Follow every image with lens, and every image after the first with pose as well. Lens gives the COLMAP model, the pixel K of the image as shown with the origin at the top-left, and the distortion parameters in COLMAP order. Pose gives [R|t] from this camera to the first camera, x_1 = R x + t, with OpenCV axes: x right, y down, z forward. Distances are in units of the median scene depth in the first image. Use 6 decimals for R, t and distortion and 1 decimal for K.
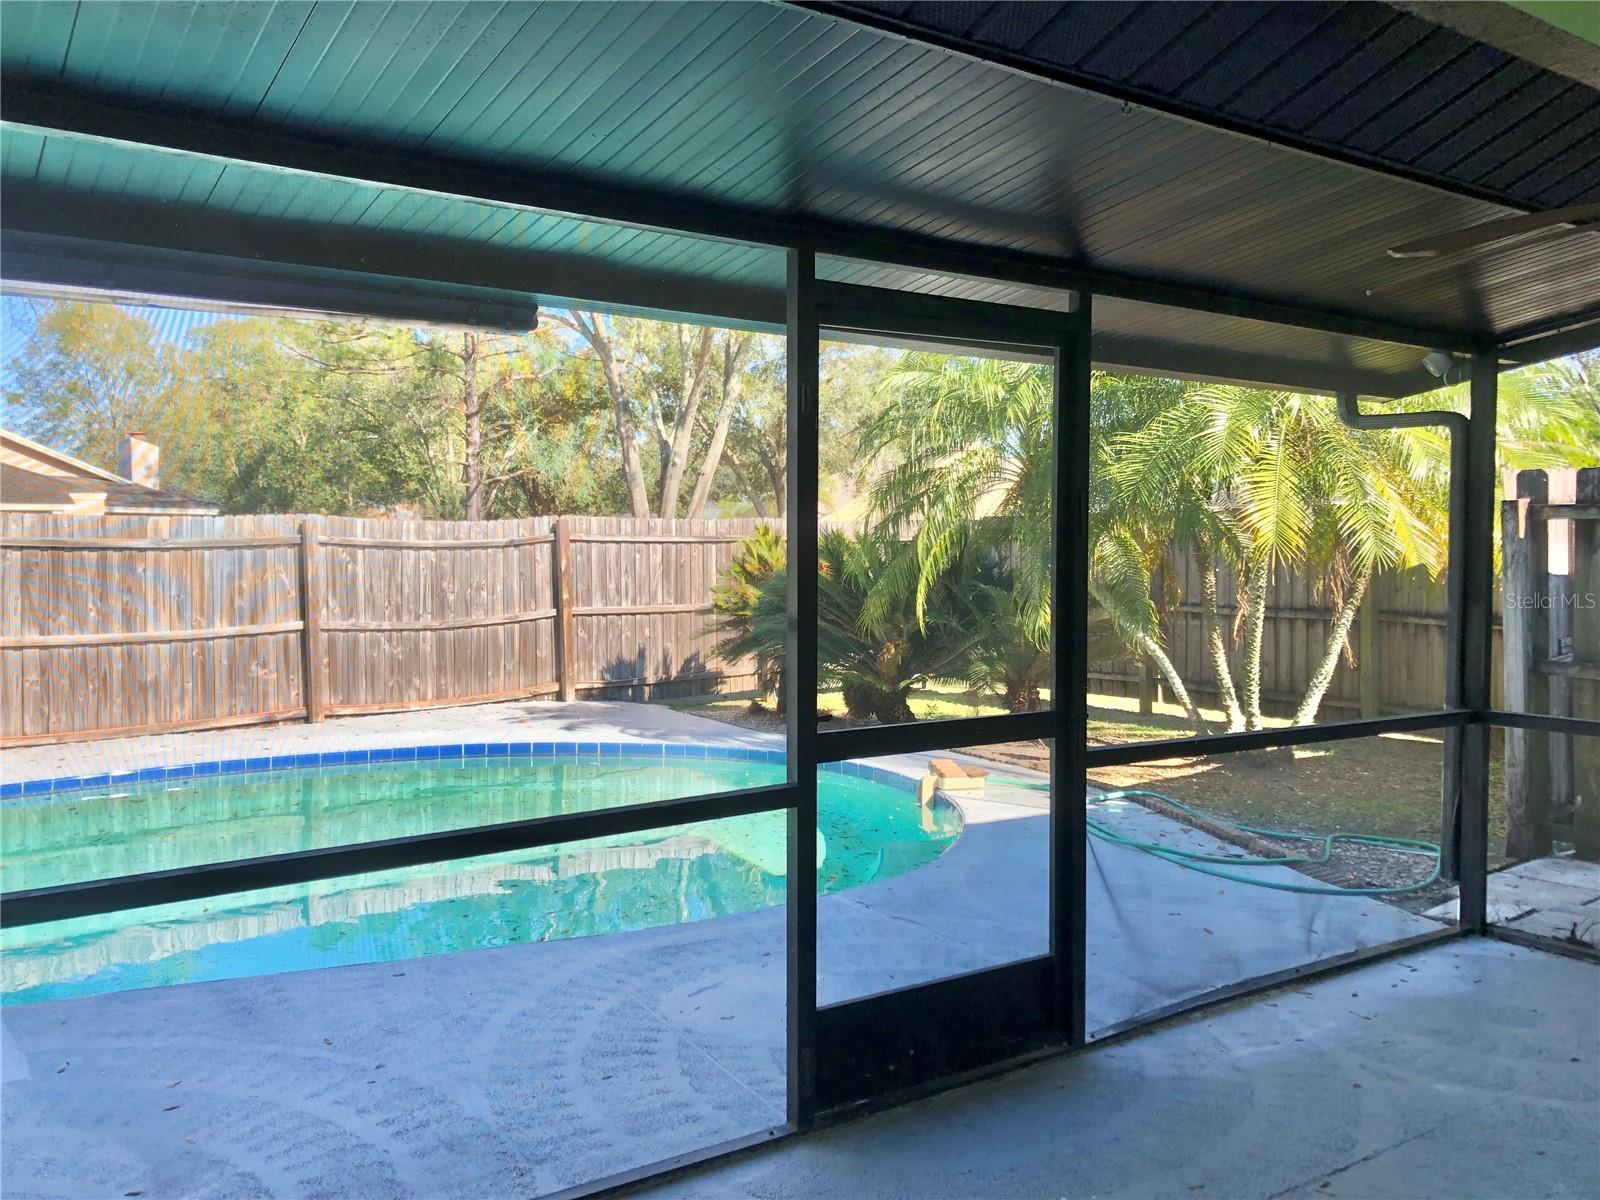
lens RADIAL K [[1317.8, 0, 788.7], [0, 1317.8, 593.6], [0, 0, 1]] dist [0.047433, -0.032841]
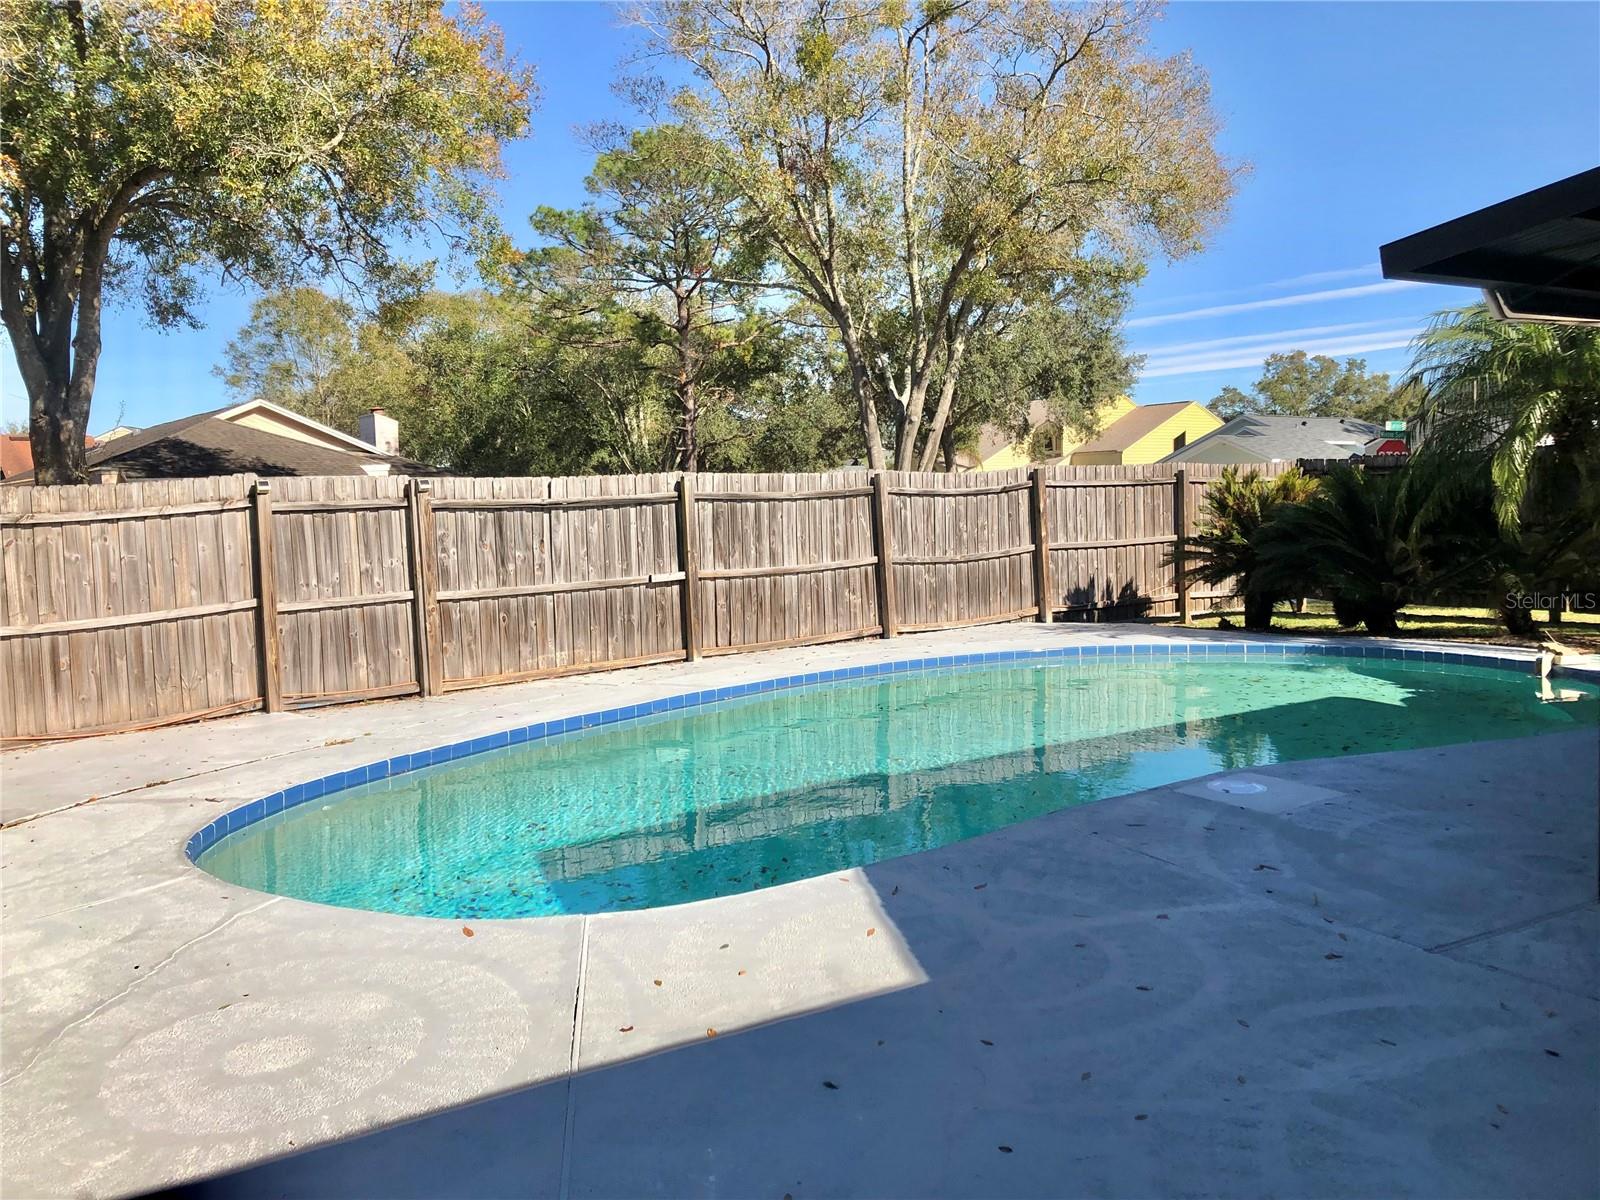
lens RADIAL K [[1317.8, 0, 787.1], [0, 1317.8, 586.7], [0, 0, 1]] dist [0.047433, -0.032841]
pose [[0.998274, -0.022585, -0.054219, -0.351142], [0.023993, 0.999388, 0.025463, 0.014501], [0.053610, -0.026720, 0.998204, -0.203152]]
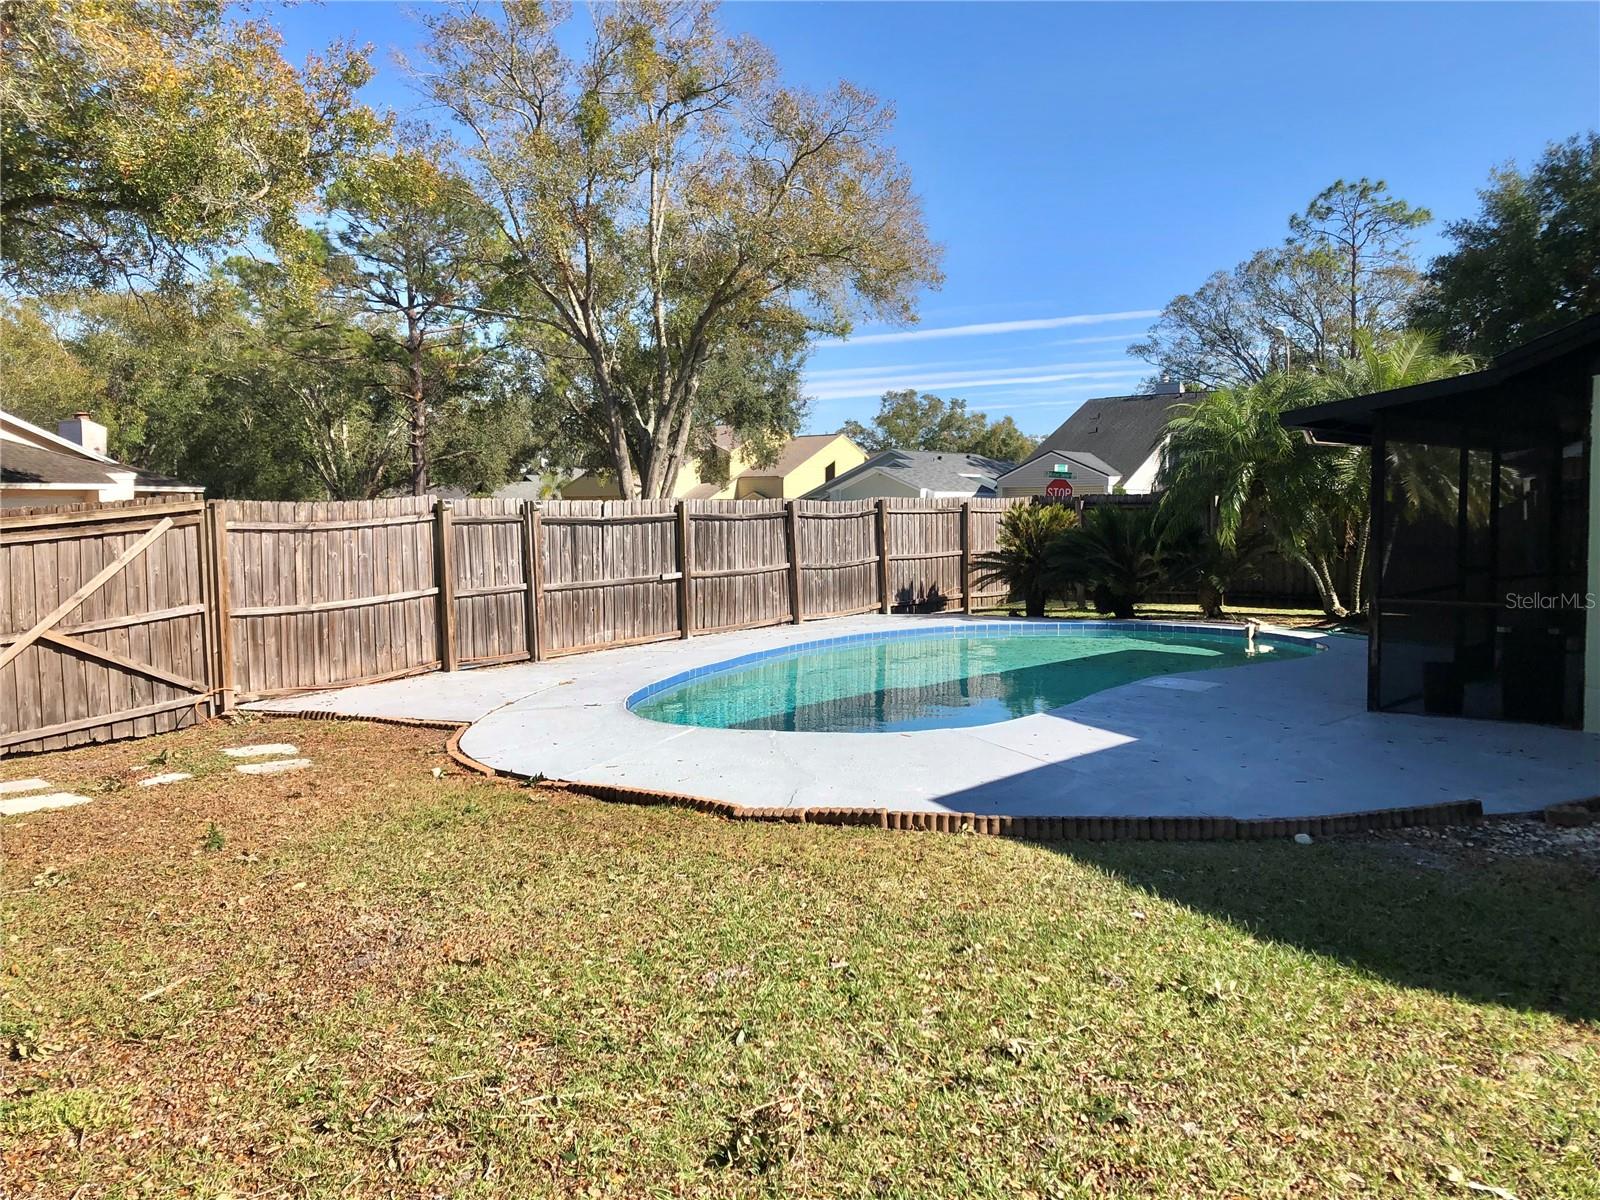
lens RADIAL K [[1317.8, 0, 786.3], [0, 1317.8, 599.4], [0, 0, 1]] dist [0.047433, -0.032841]
pose [[0.971694, -0.022013, 0.235214, -0.689493], [0.015852, 0.999481, 0.028053, 0.018407], [-0.235709, -0.023530, 0.971539, -0.533313]]
